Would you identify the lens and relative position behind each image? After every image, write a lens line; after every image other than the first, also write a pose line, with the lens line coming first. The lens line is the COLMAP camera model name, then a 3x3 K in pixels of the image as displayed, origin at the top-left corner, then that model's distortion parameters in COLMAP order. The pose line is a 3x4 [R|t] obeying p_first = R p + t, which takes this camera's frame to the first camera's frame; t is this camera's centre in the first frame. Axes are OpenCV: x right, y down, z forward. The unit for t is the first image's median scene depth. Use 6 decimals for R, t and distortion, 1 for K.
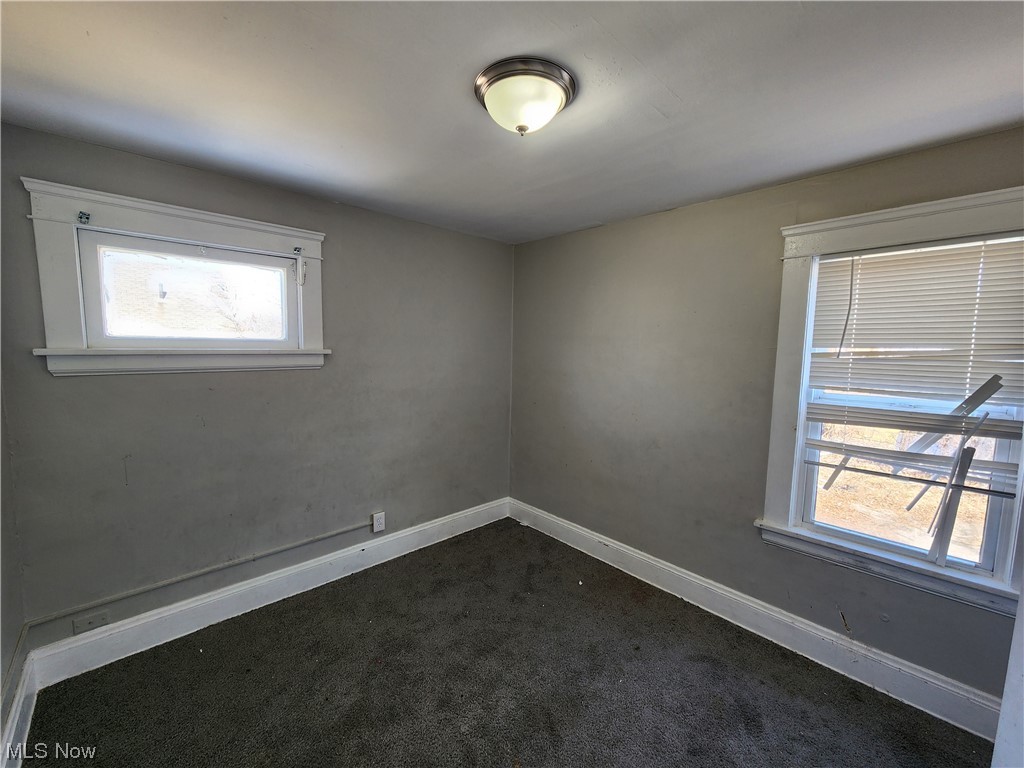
lens RADIAL K [[419.4, 0, 507.3], [0, 419.4, 384.0], [0, 0, 1]] dist [0.015192, 0.000019]
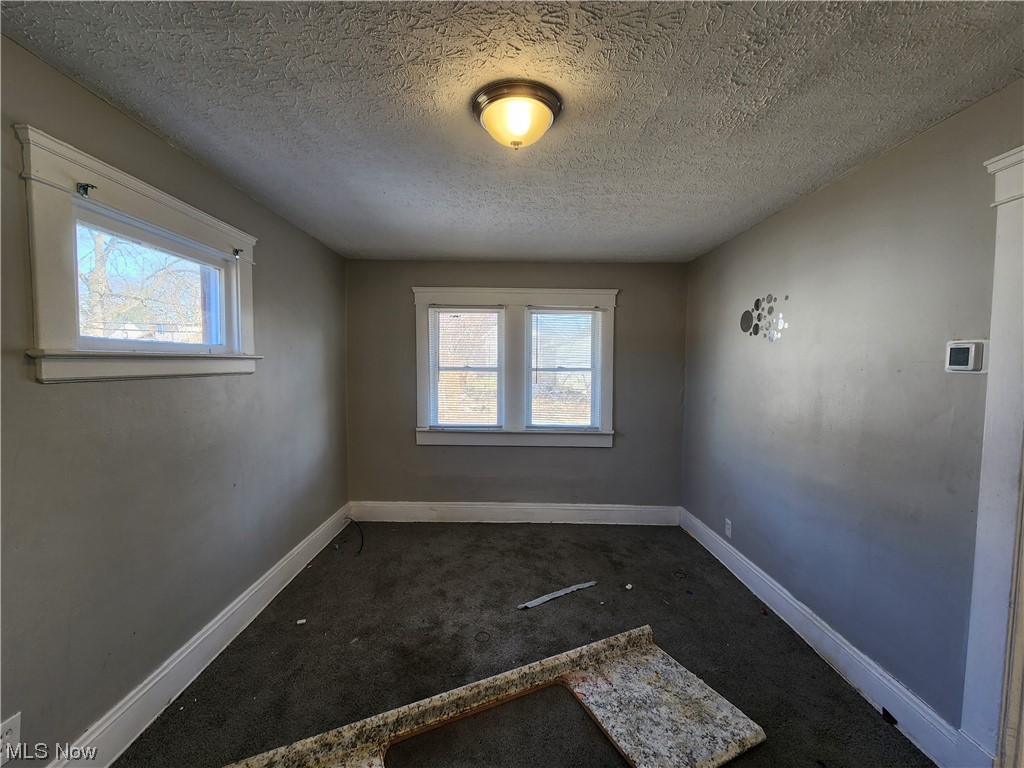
lens RADIAL K [[419.4, 0, 507.3], [0, 419.4, 384.0], [0, 0, 1]] dist [0.015192, 0.000019]
pose [[0.681264, -0.051046, 0.730256, -0.974712], [0.075027, 0.997181, -0.000289, 0.042025], [-0.728183, 0.054986, 0.683173, -0.115129]]
